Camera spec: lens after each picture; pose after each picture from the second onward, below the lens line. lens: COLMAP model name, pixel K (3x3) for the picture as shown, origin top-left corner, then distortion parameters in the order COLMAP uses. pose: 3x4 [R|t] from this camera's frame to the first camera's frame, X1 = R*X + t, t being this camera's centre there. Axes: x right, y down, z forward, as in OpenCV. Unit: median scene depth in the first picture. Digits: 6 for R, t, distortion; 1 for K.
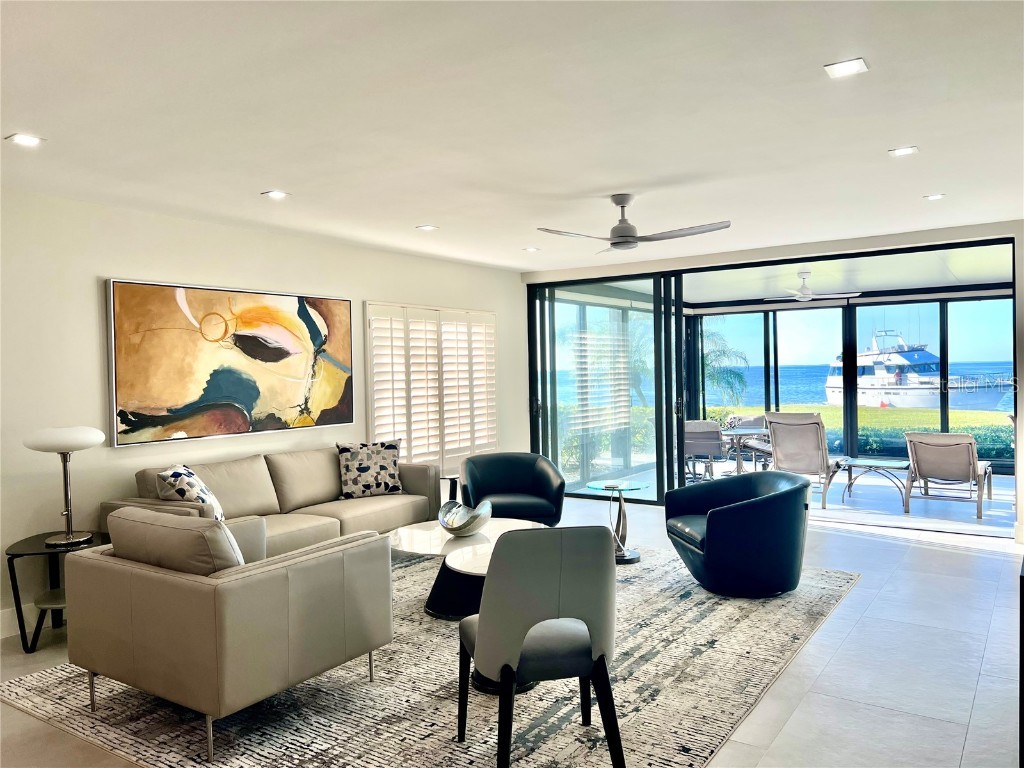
lens RADIAL K [[765.4, 0, 514.9], [0, 765.4, 386.7], [0, 0, 1]] dist [0.040683, -0.001010]
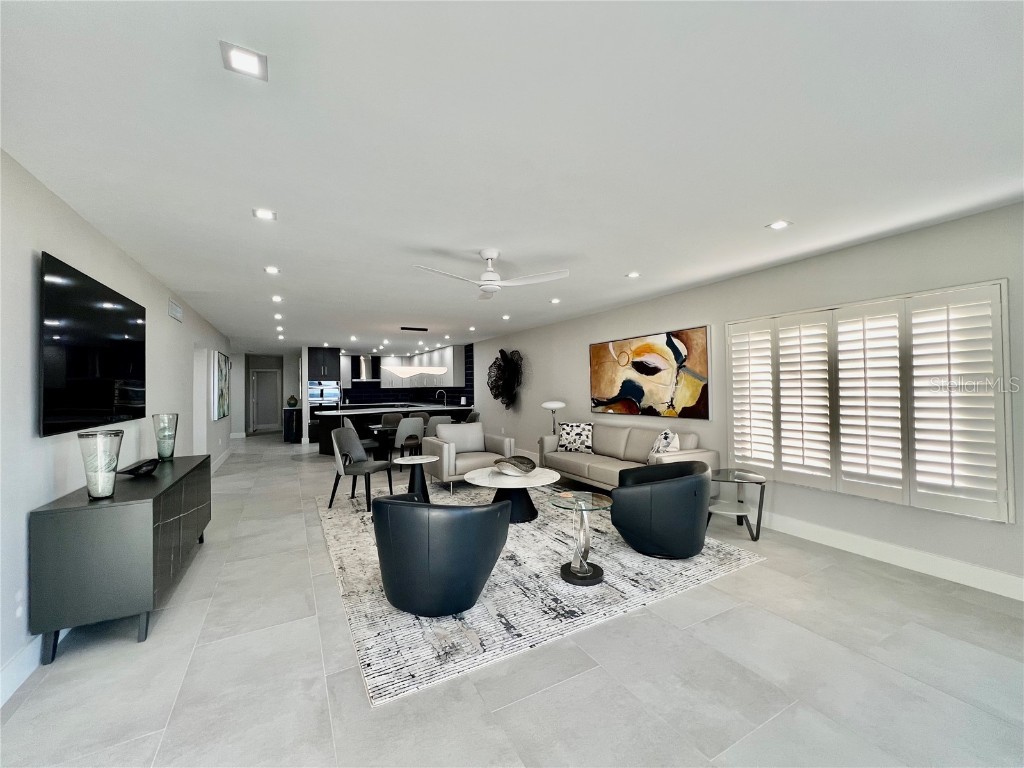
lens RADIAL K [[407.3, 0, 508.4], [0, 407.3, 386.1], [0, 0, 1]] dist [0.001193, 0.000098]
pose [[-0.459022, 0.018609, -0.888230, 0.598717], [-0.000712, 0.999773, 0.021314, -0.026430], [0.888425, 0.010416, -0.458904, 1.087397]]
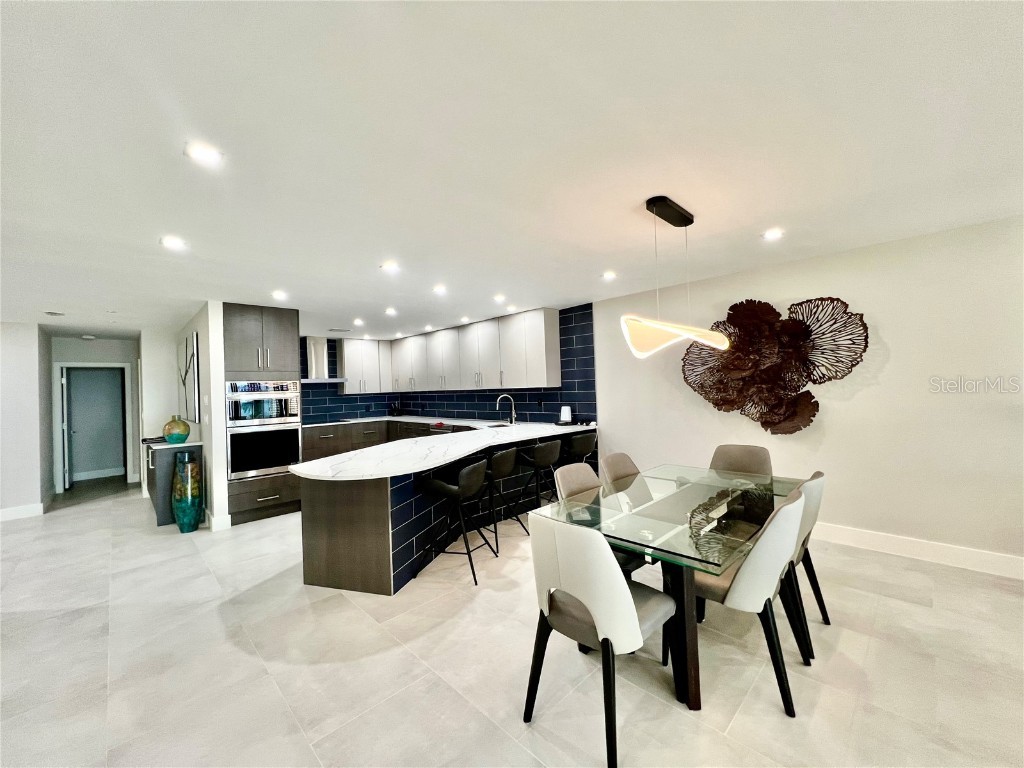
lens RADIAL K [[410.4, 0, 509.1], [0, 410.4, 382.4], [0, 0, 1]] dist [0.002784, 0.000306]
pose [[-0.210165, 0.013293, -0.977576, 0.058951], [0.015604, 0.999826, 0.010241, -0.008037], [0.977541, -0.013102, -0.210336, 0.174285]]
